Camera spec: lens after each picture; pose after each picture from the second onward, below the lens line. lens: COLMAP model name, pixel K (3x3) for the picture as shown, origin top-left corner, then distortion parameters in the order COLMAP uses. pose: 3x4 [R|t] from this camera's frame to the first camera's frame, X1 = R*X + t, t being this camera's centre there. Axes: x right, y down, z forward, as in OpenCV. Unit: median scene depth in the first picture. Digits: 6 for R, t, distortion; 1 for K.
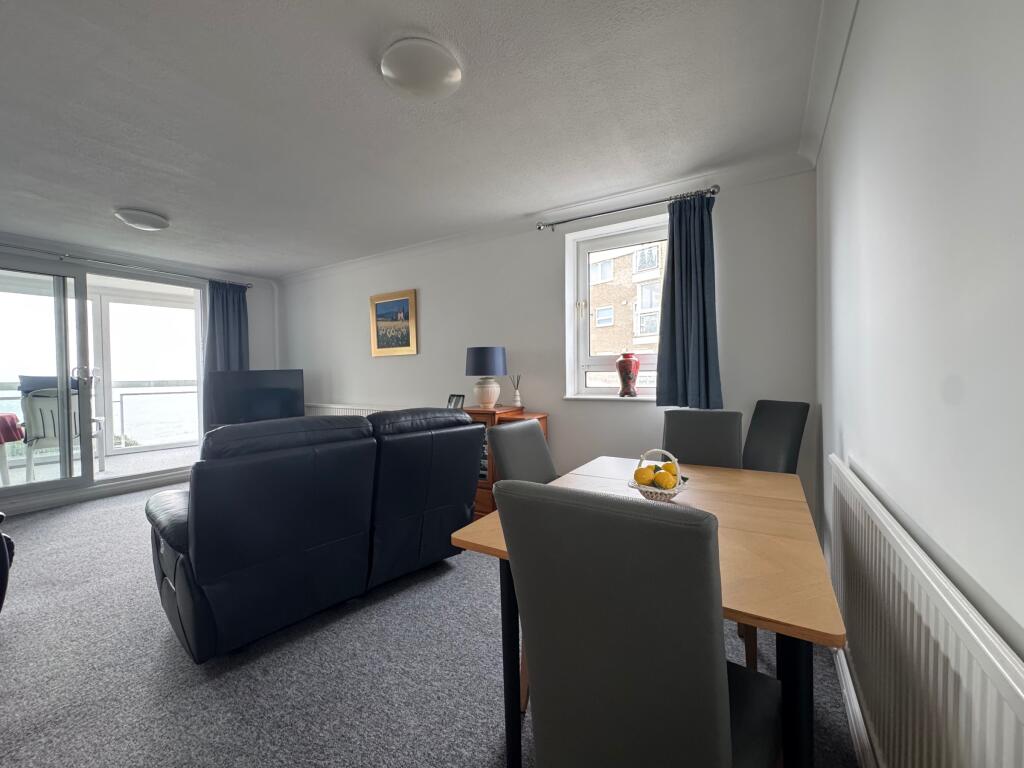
lens RADIAL K [[411.7, 0, 513.5], [0, 411.7, 385.3], [0, 0, 1]] dist [-0.000219, 0.000261]
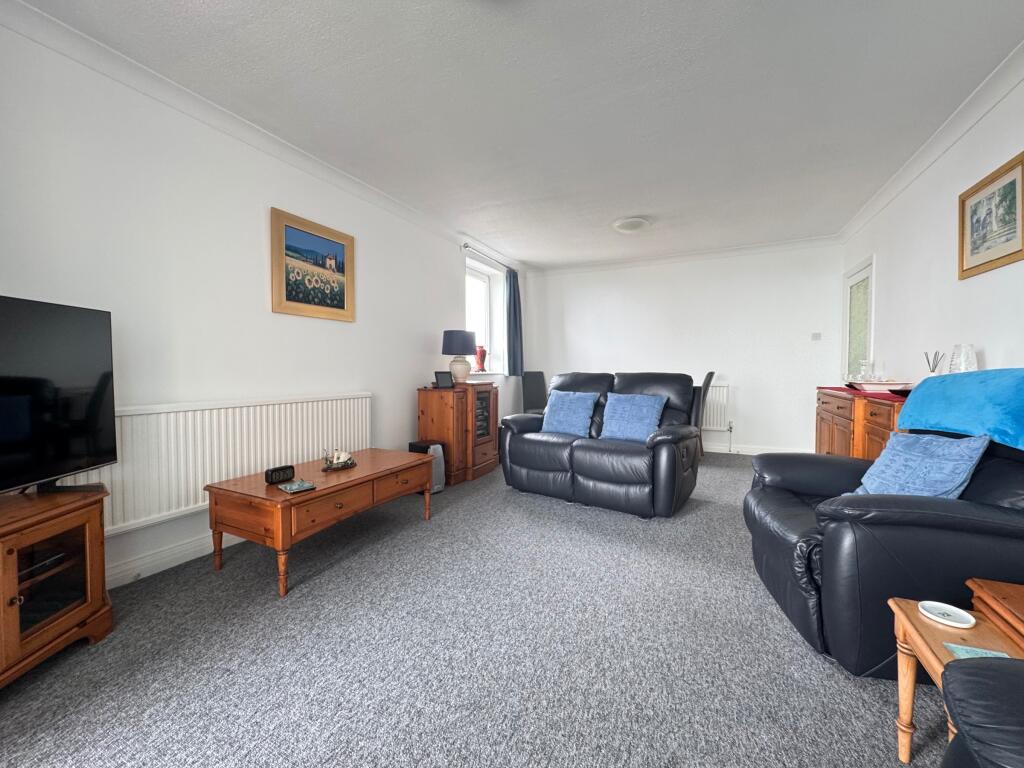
lens RADIAL K [[411.7, 0, 512.1], [0, 411.7, 379.8], [0, 0, 1]] dist [-0.000219, 0.000261]
pose [[-0.082674, -0.012393, 0.996500, -1.011939], [0.027711, 0.999507, 0.014729, 0.028451], [-0.996191, 0.028832, -0.082290, 0.762969]]
